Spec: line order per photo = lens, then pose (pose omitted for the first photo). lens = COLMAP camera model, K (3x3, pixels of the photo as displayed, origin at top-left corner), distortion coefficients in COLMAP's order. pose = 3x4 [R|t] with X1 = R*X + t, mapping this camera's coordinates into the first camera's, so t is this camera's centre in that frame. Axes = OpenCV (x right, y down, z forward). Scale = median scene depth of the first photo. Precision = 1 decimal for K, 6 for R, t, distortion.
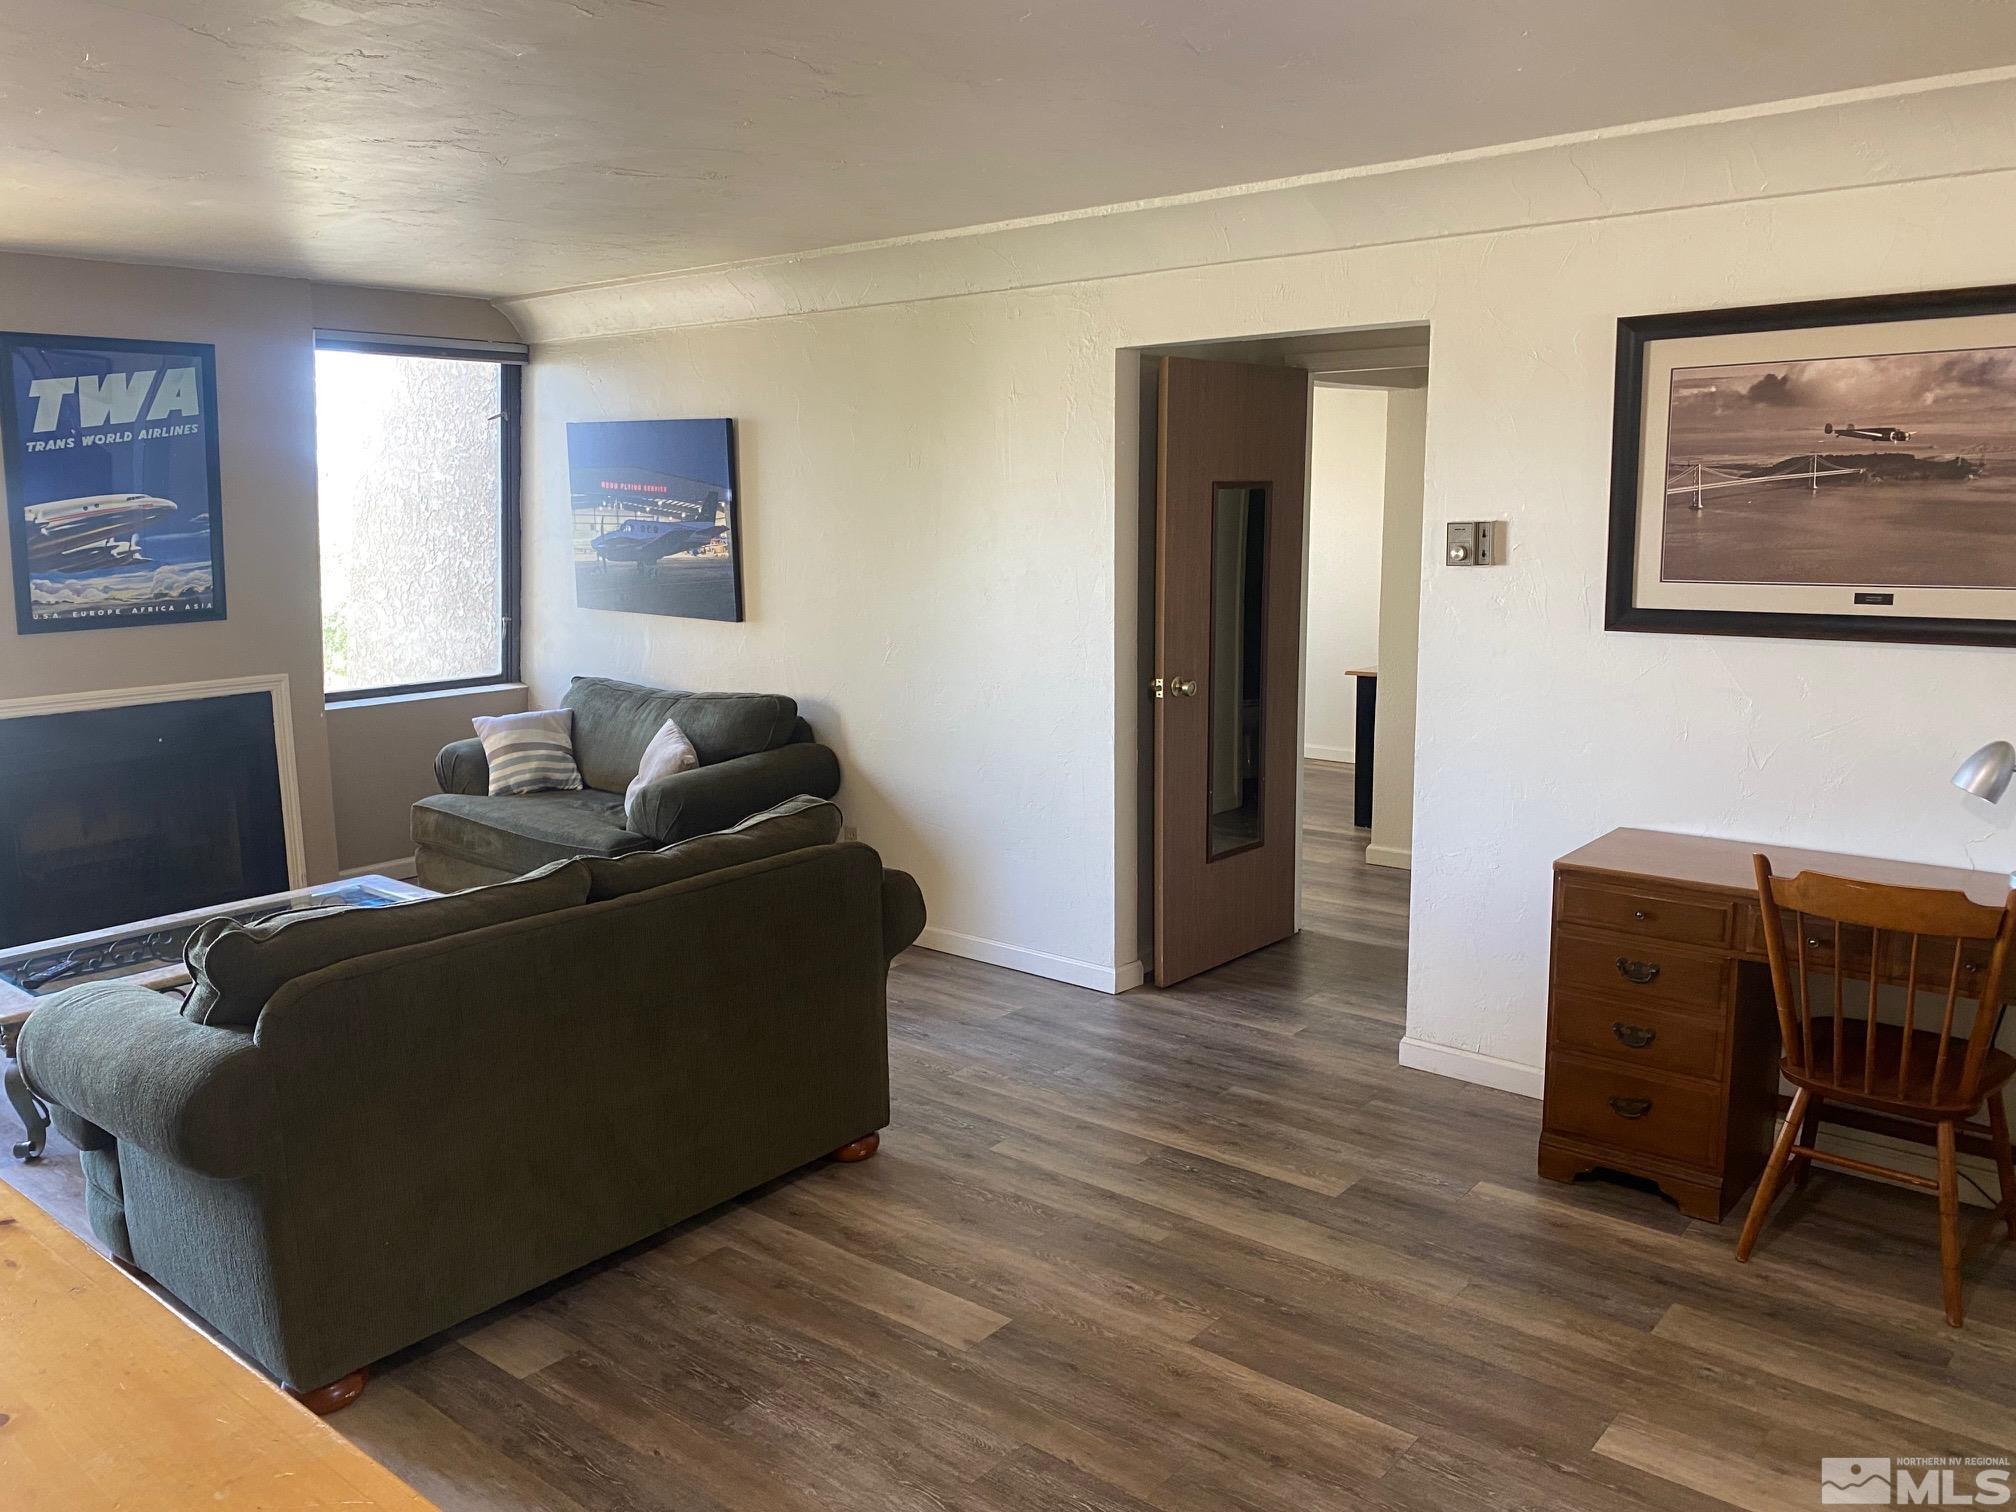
lens RADIAL K [[1542.7, 0, 1008.0], [0, 1542.7, 756.0], [0, 0, 1]] dist [0.043416, -0.033514]
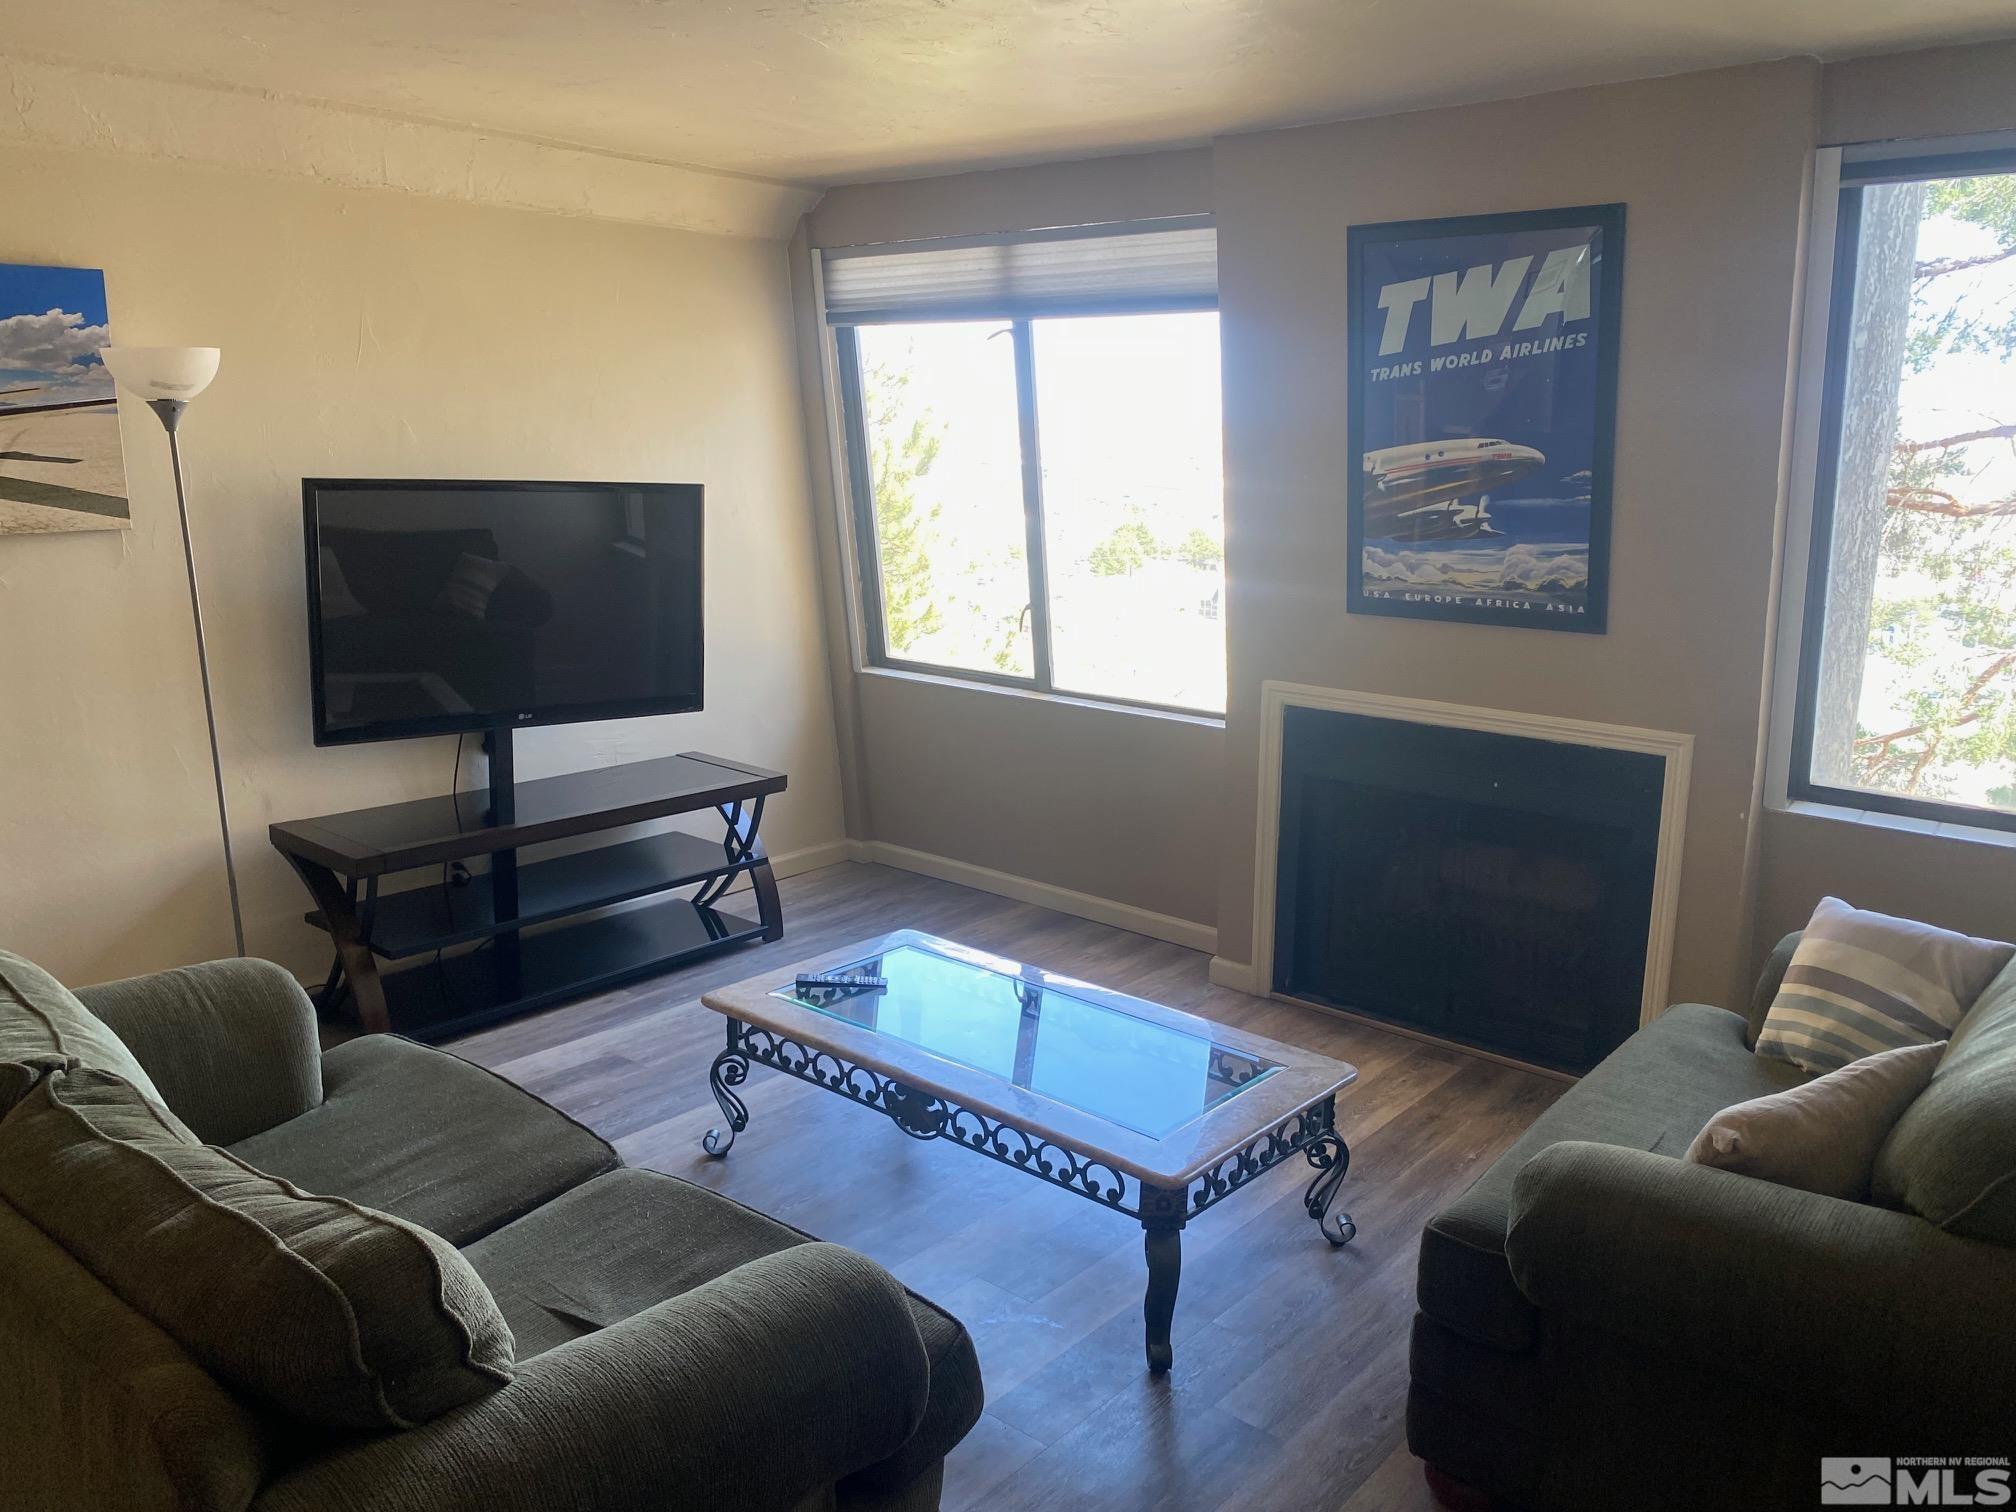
lens RADIAL K [[1535.8, 0, 1008.0], [0, 1535.8, 756.0], [0, 0, 1]] dist [0.020588, 0.002407]
pose [[-0.014403, 0.216962, -0.976074, 0.152791], [-0.184596, 0.958818, 0.215851, -0.139845], [0.982709, 0.183288, 0.026241, 0.789562]]
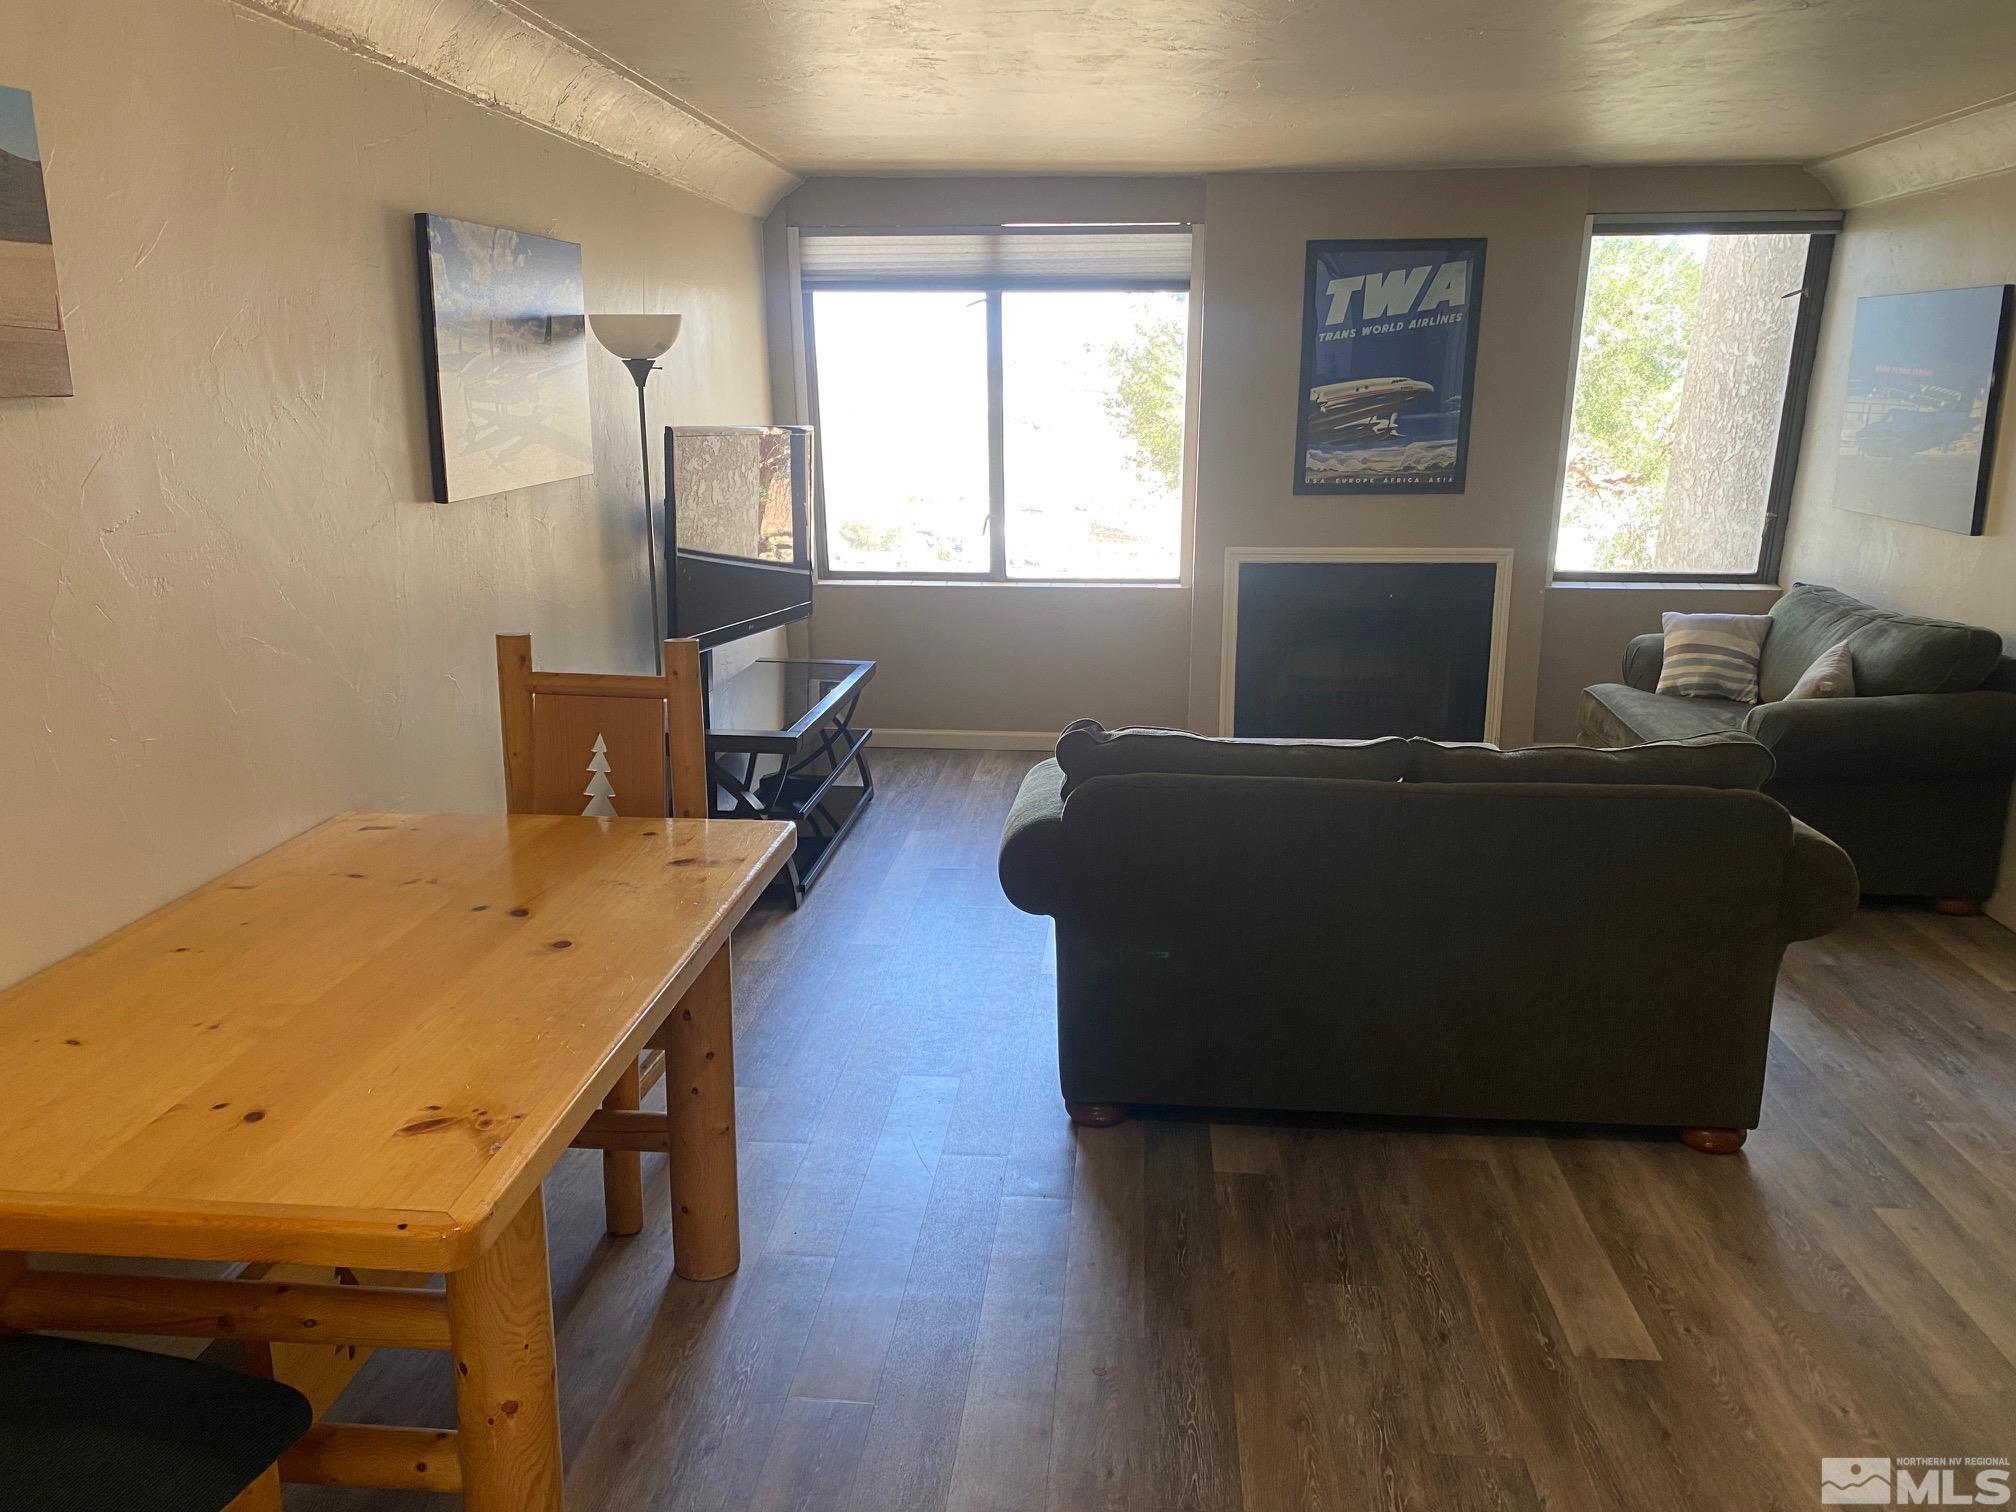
lens RADIAL K [[1538.9, 0, 1008.0], [0, 1538.9, 756.0], [0, 0, 1]] dist [0.026474, -0.036511]
pose [[0.572510, 0.200473, -0.795012, 0.227879], [-0.143853, 0.979166, 0.143317, -0.017437], [0.807180, 0.032314, 0.589421, 0.112100]]
